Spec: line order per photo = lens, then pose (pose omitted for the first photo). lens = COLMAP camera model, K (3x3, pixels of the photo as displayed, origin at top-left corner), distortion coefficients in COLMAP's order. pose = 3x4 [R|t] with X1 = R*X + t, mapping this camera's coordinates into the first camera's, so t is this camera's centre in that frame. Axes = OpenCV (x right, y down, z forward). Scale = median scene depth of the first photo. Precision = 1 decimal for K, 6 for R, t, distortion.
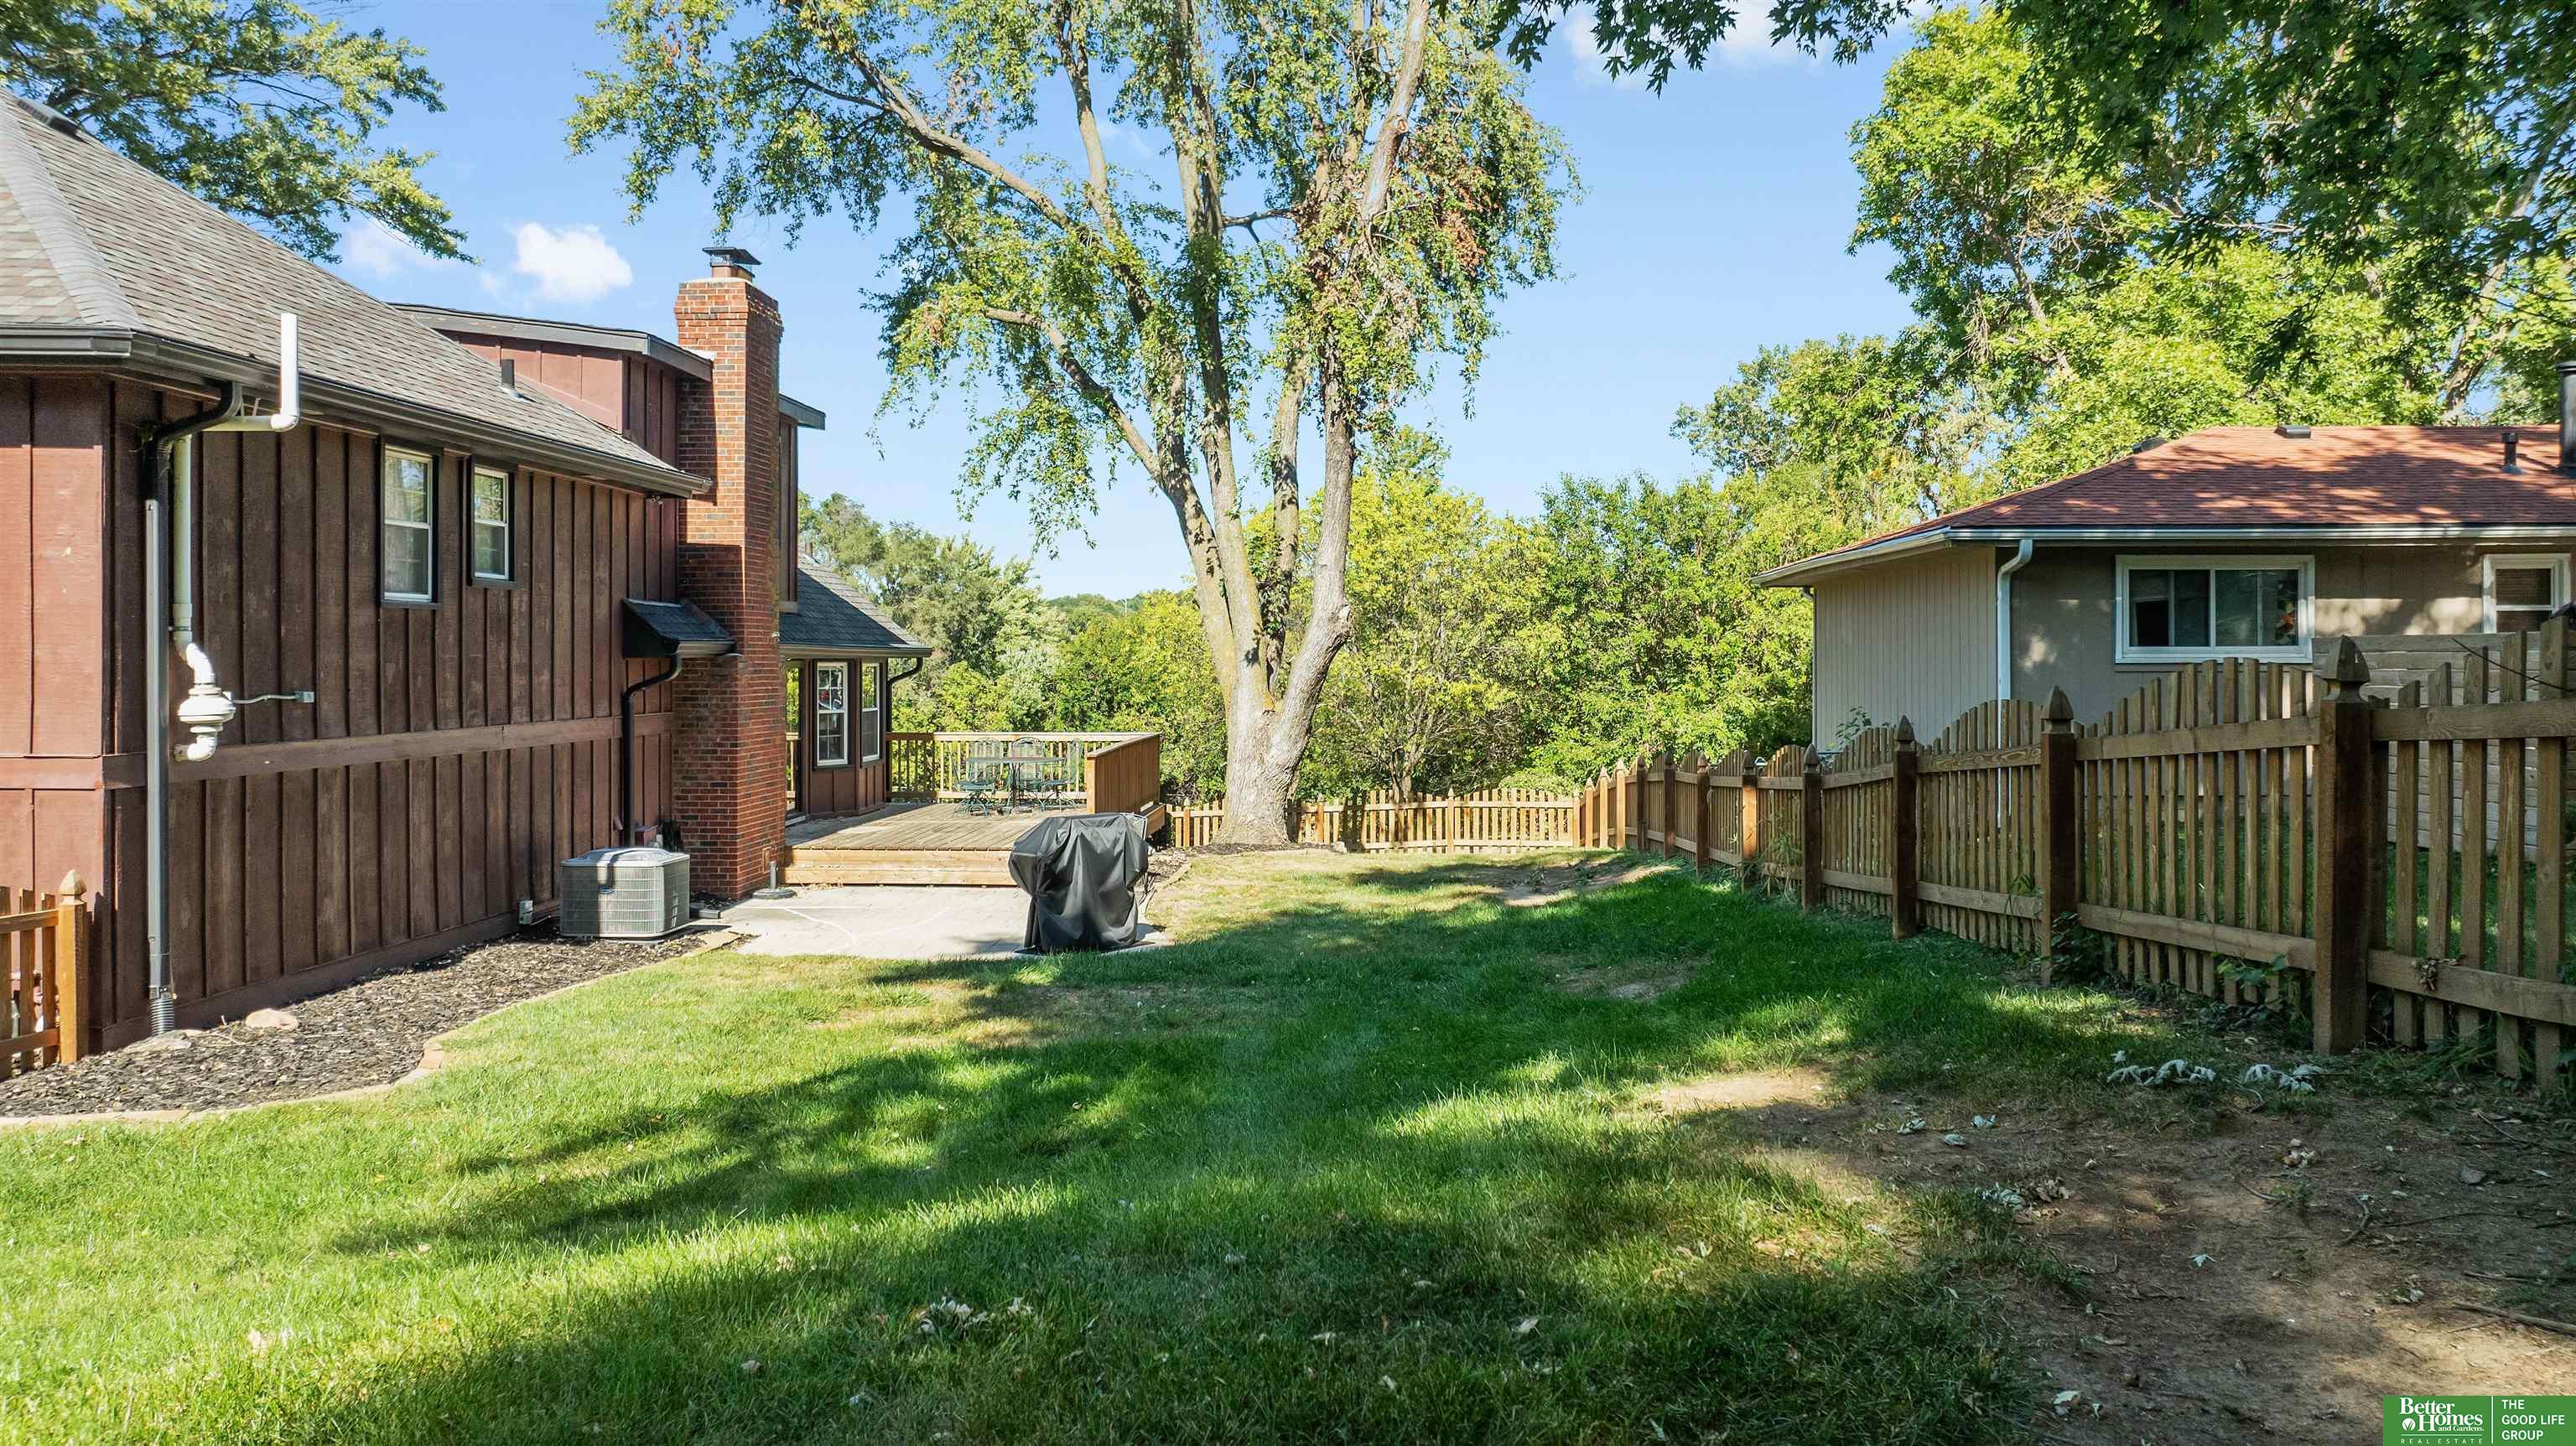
lens RADIAL K [[1862.4, 0, 1311.6], [0, 1862.4, 664.1], [0, 0, 1]] dist [-0.014566, -0.021372]
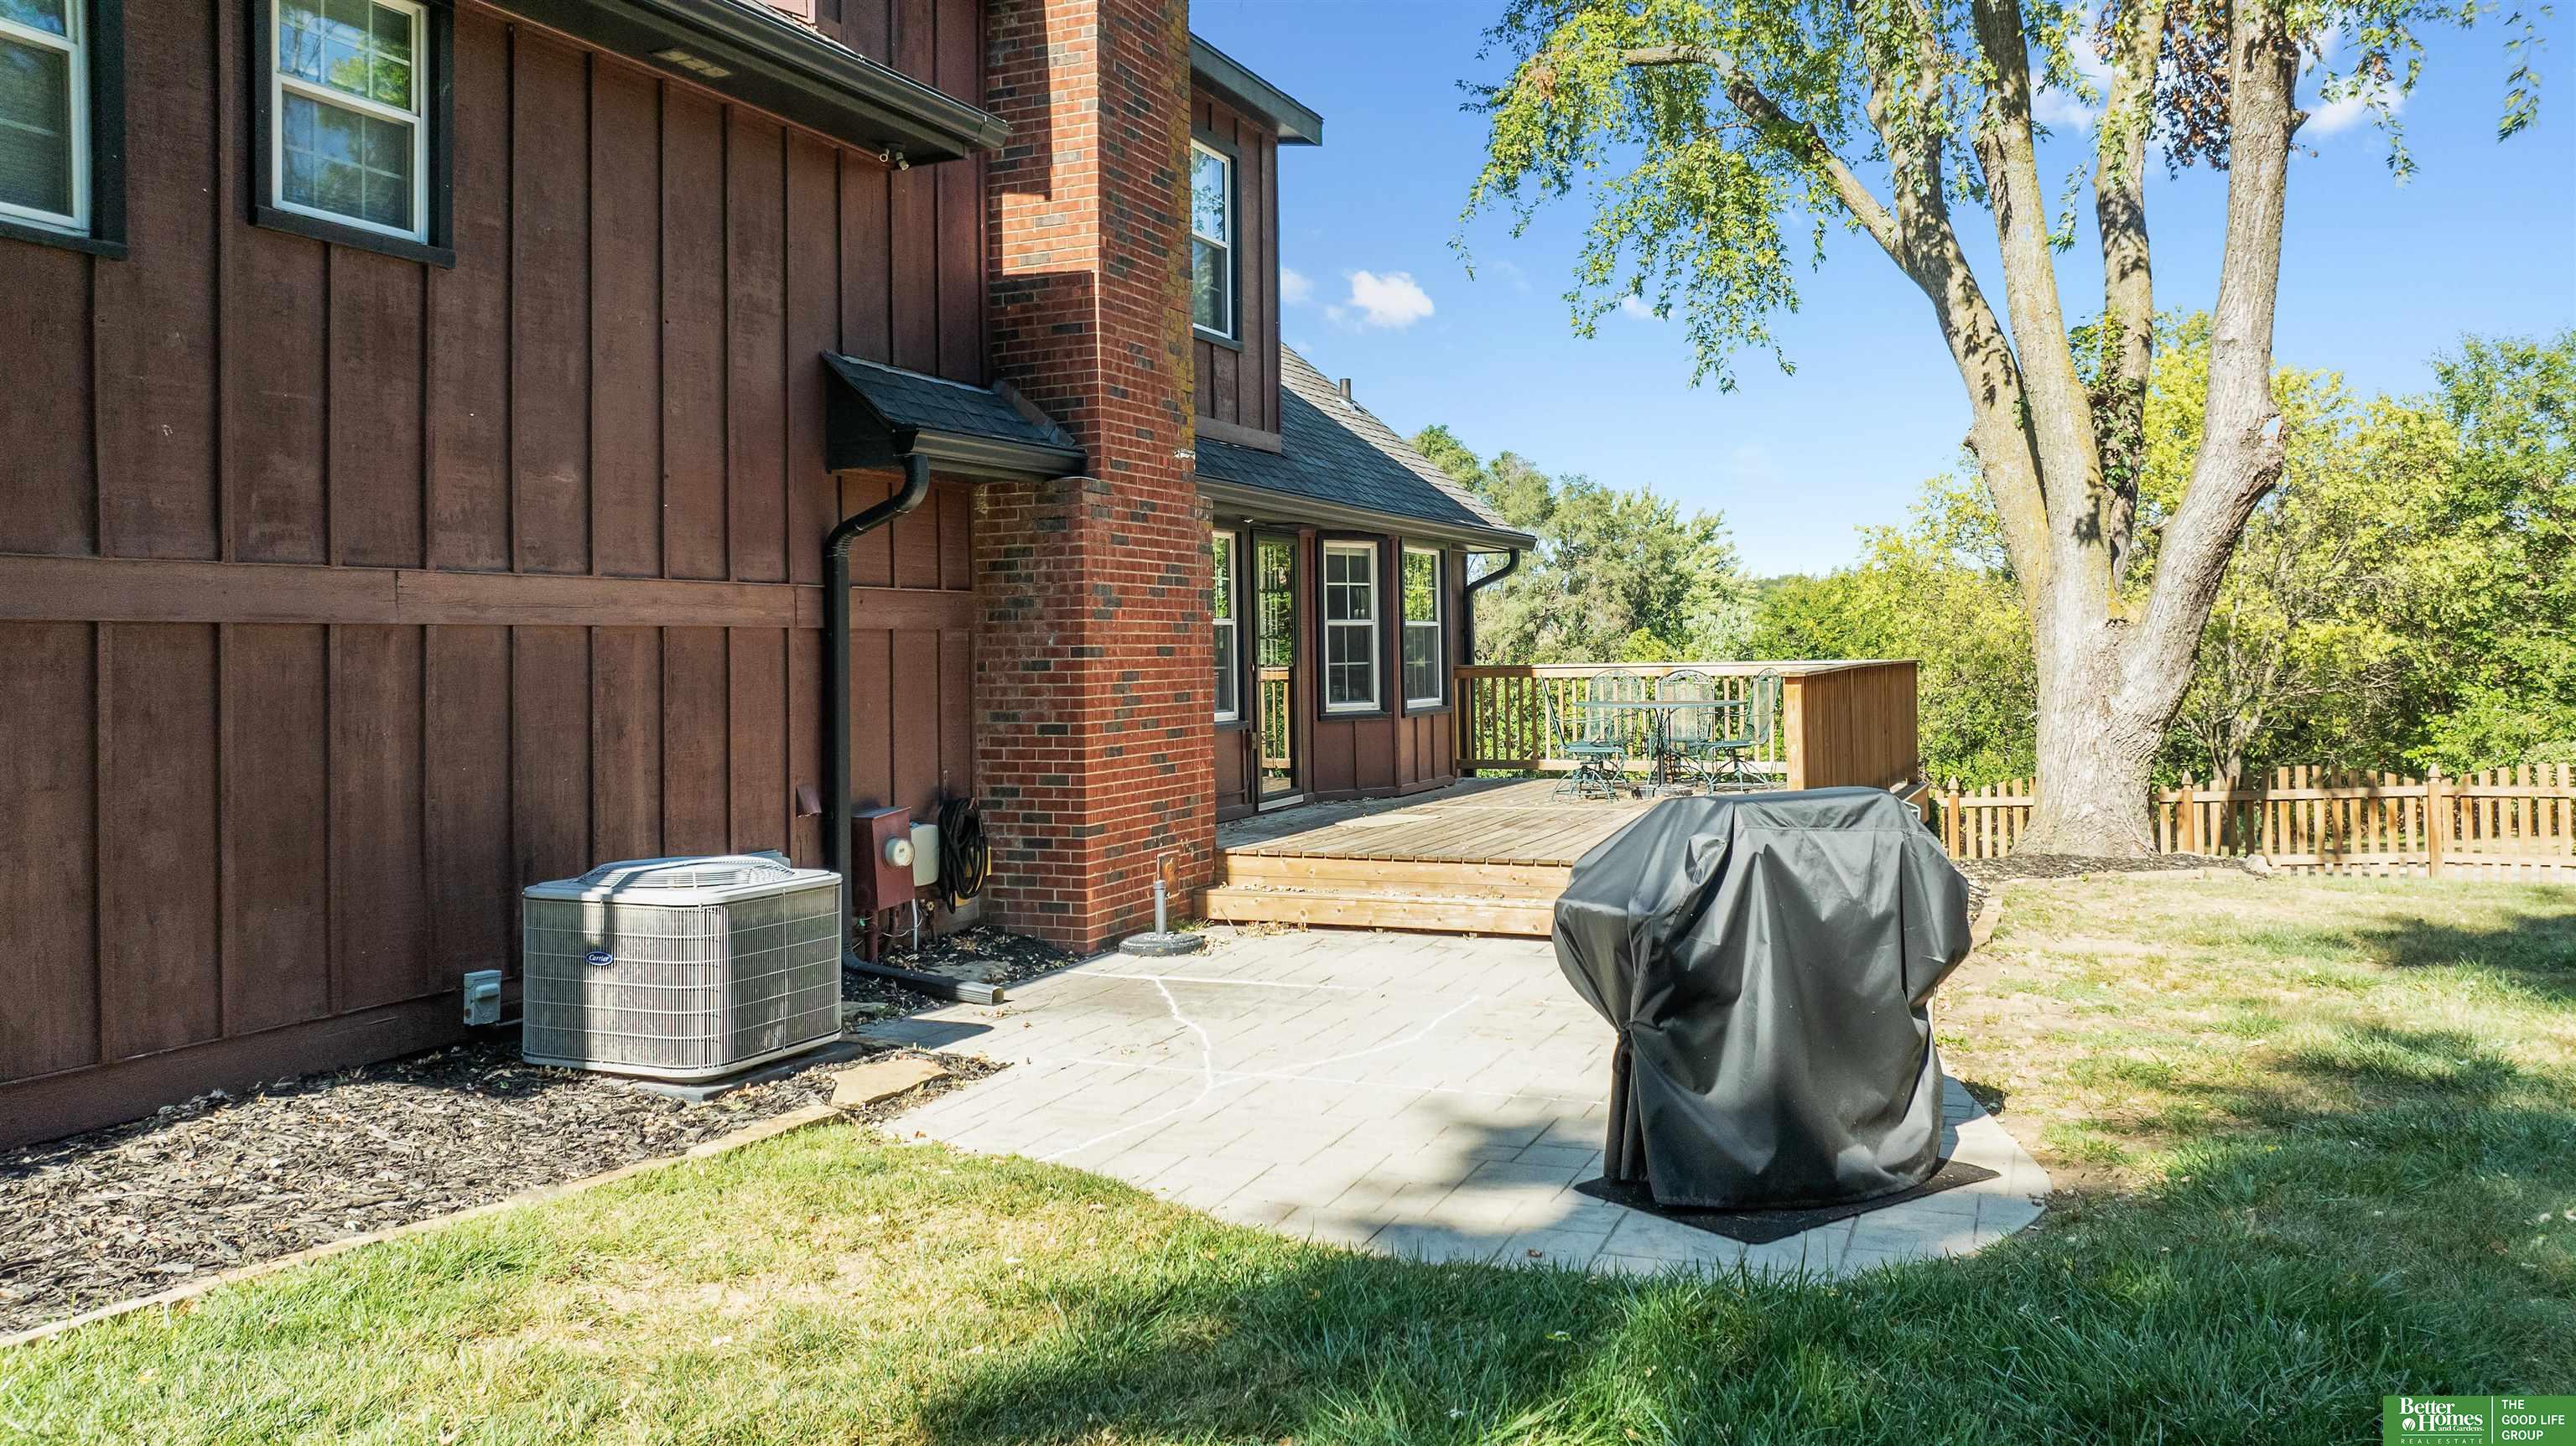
lens RADIAL K [[1858.4, 0, 1295.0], [0, 1858.4, 616.3], [0, 0, 1]] dist [-0.009639, 0.003224]
pose [[0.928334, -0.023637, -0.370995, -0.045207], [0.016388, 0.999608, -0.022680, 0.032535], [0.371386, 0.014974, 0.928358, 0.384375]]
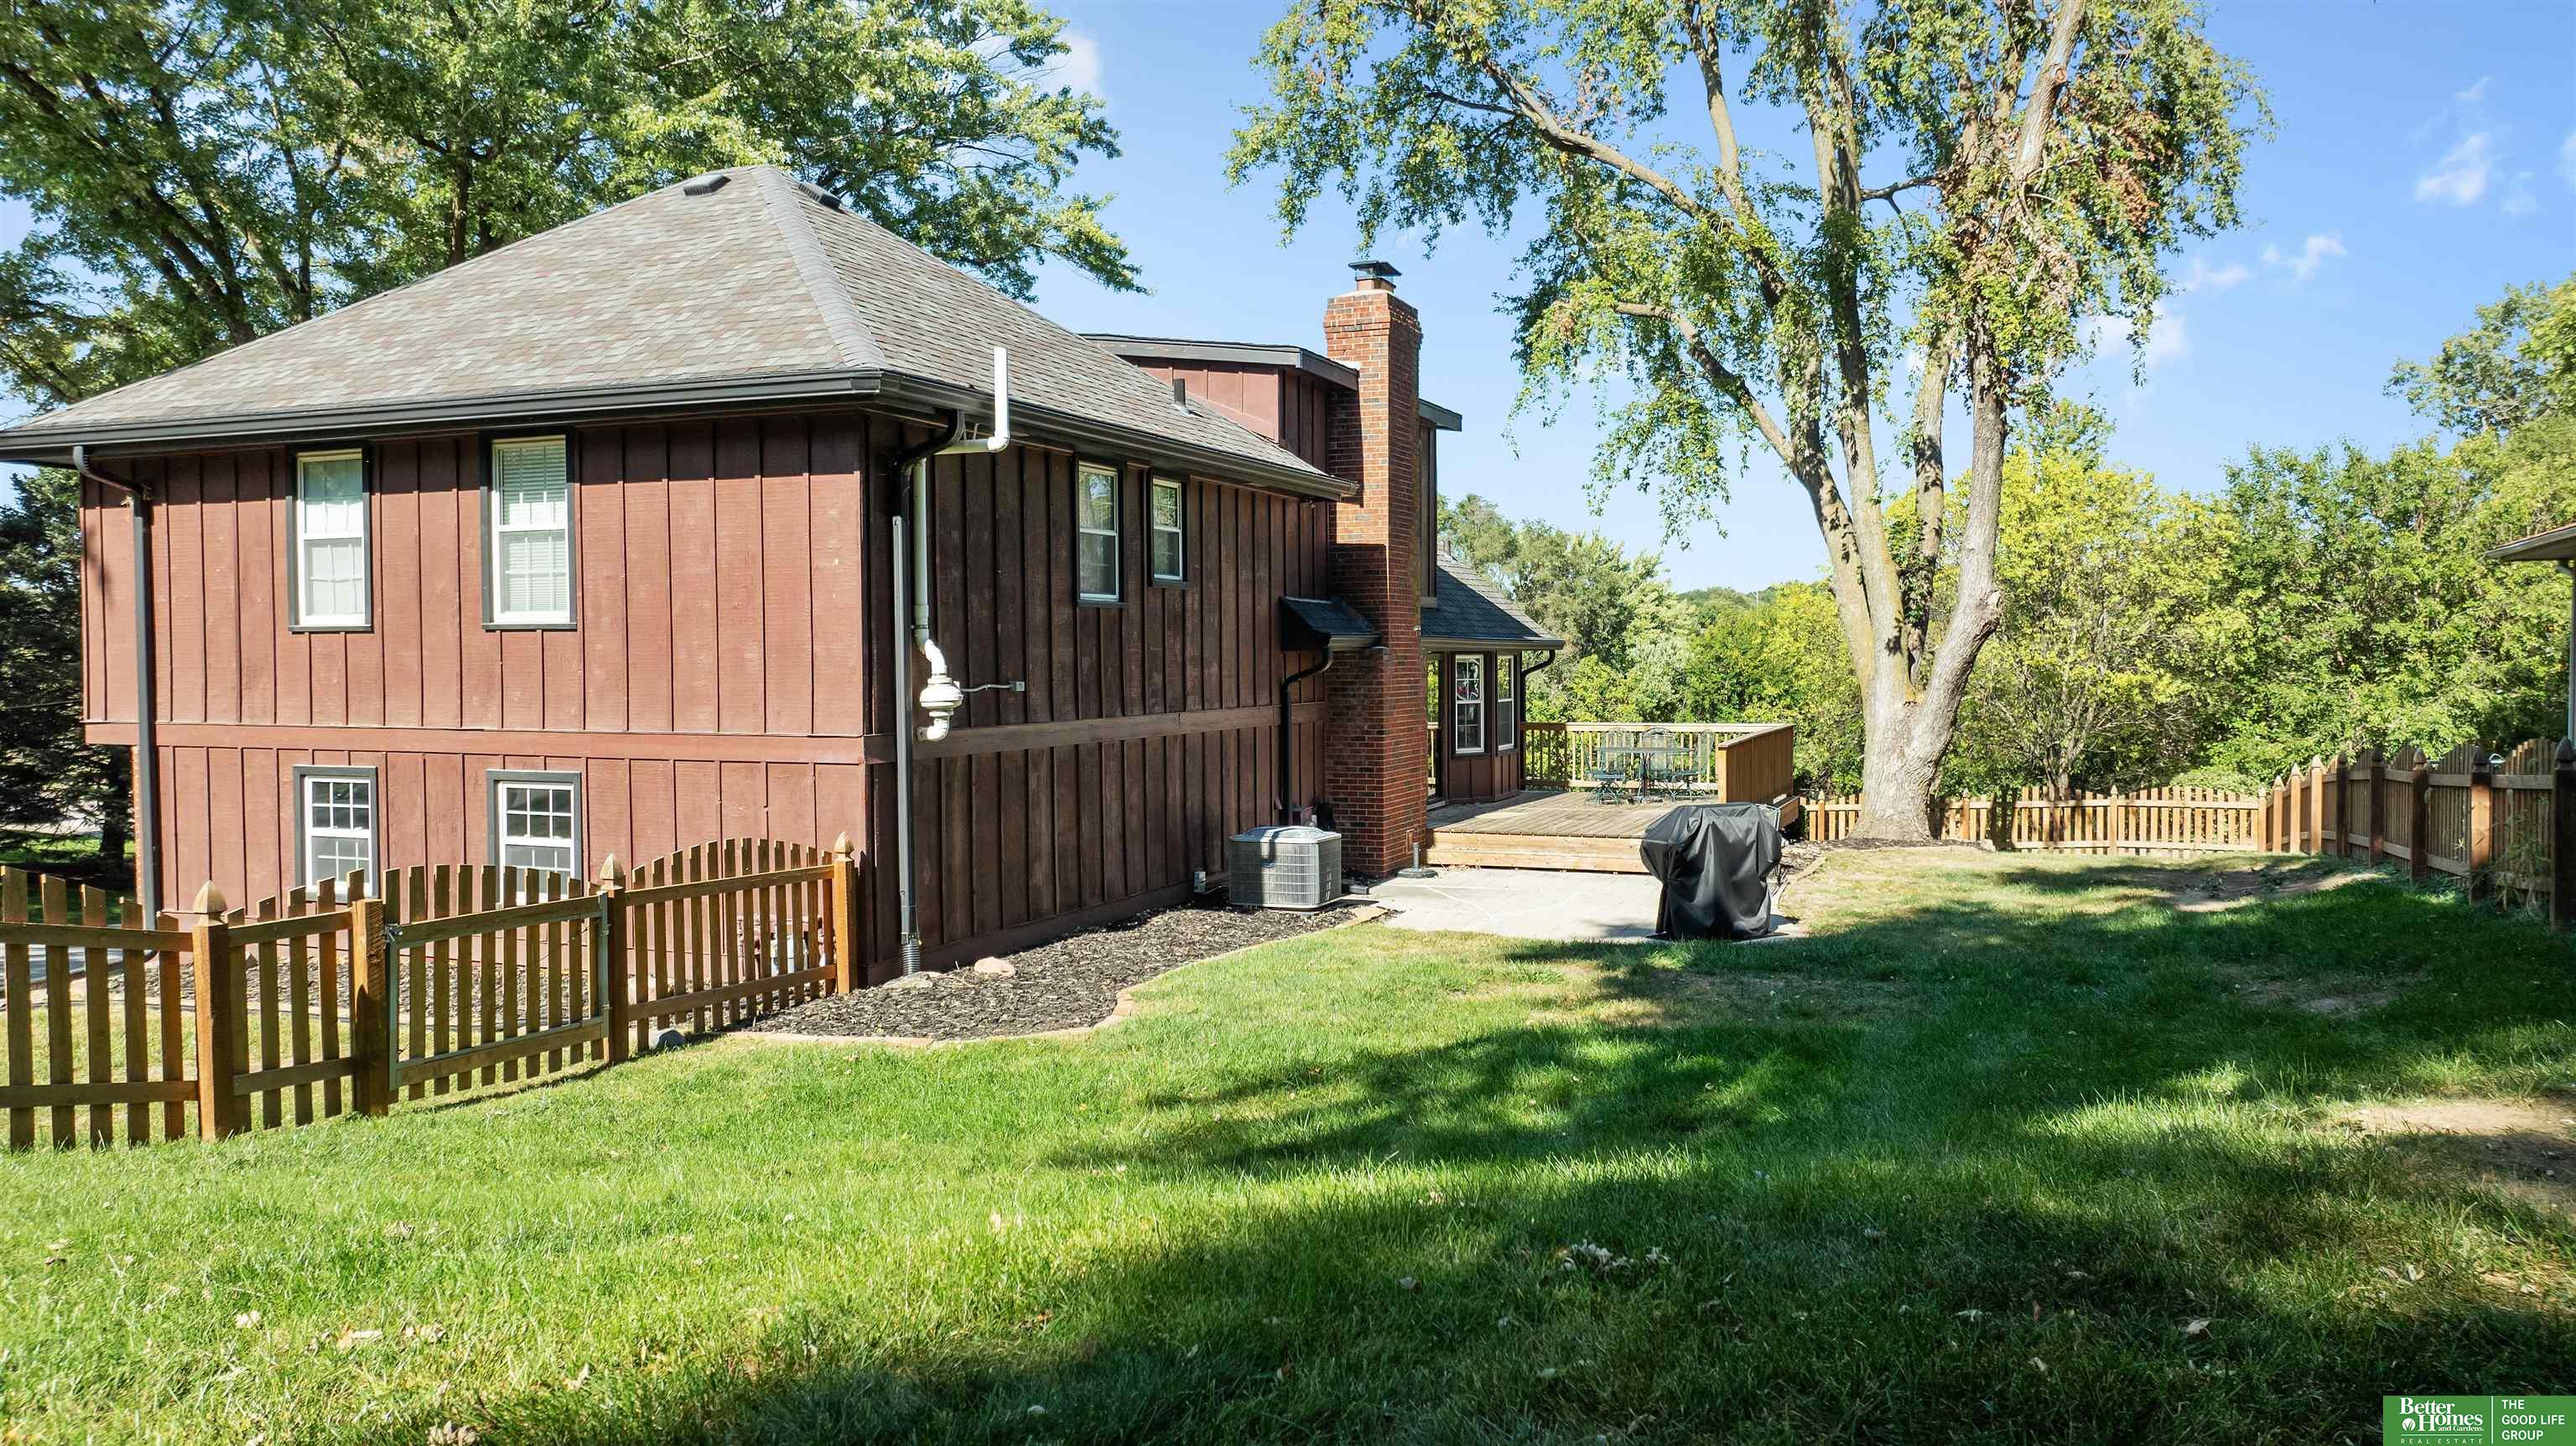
lens RADIAL K [[1838.2, 0, 1299.8], [0, 1838.2, 720.2], [0, 0, 1]] dist [-0.007246, -0.026426]
pose [[0.941638, 0.004539, -0.336597, -0.000226], [0.006753, 0.999453, 0.032370, 0.001535], [0.336560, -0.032754, 0.941092, -0.002331]]
